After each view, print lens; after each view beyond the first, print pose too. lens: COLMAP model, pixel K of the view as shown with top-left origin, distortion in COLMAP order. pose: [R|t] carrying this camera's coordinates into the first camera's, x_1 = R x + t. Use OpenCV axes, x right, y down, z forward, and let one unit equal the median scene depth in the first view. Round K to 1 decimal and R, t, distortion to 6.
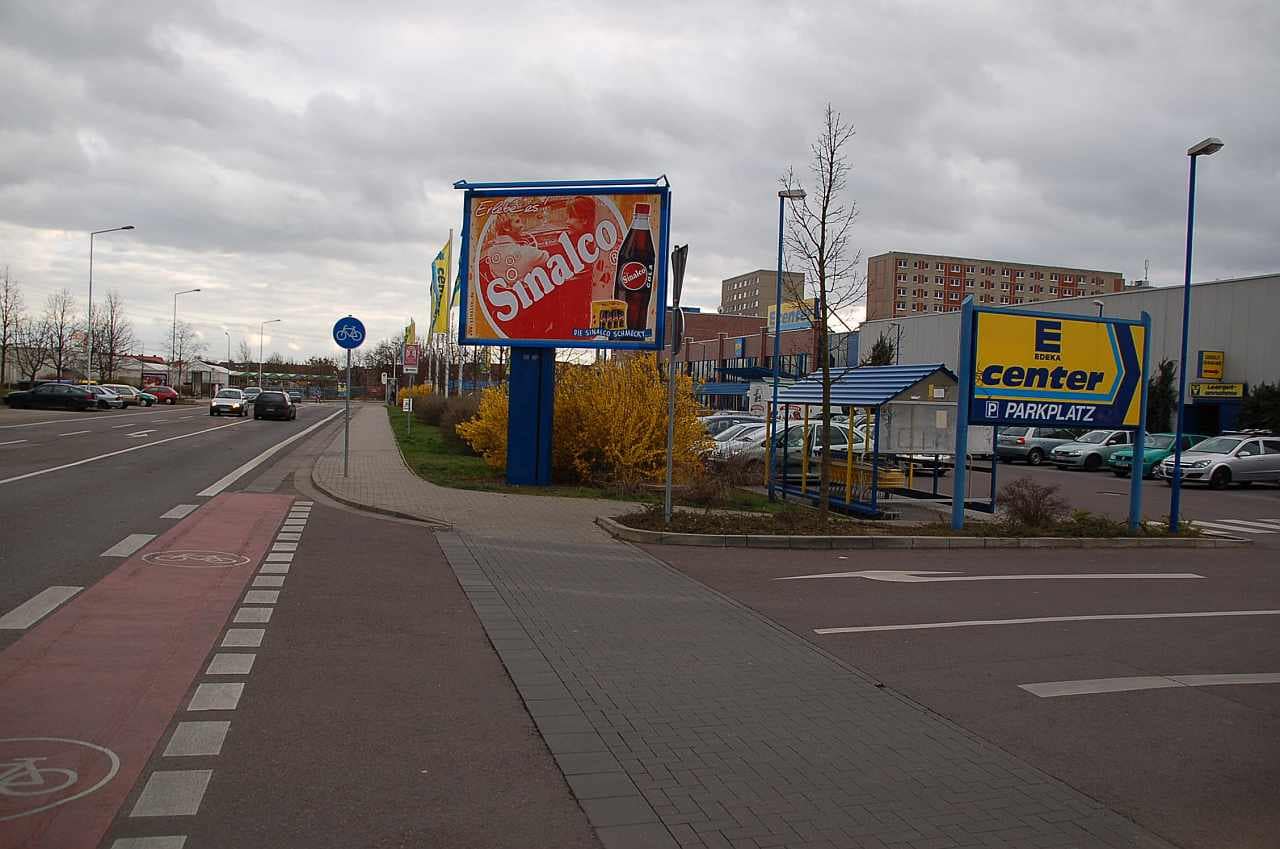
lens RADIAL K [[1034.1, 0, 640.0], [0, 1034.1, 424.5], [0, 0, 1]] dist [-0.167950, 0.165919]
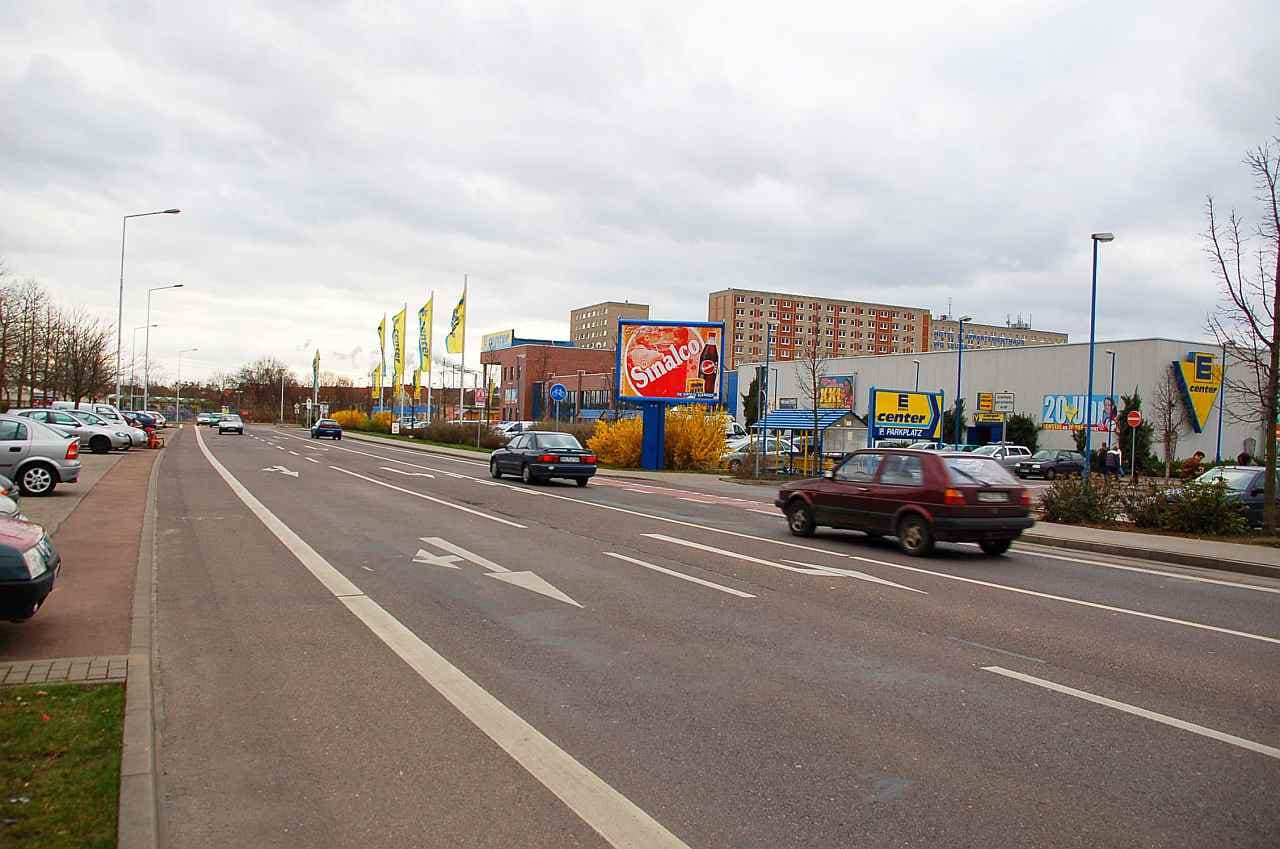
lens RADIAL K [[1034.1, 0, 640.0], [0, 1034.1, 424.5], [0, 0, 1]] dist [-0.167950, 0.165919]
pose [[0.985399, -0.001602, 0.170254, -0.490547], [0.005087, 0.999786, -0.020033, 0.011581], [-0.170185, 0.020607, 0.985197, -1.009474]]
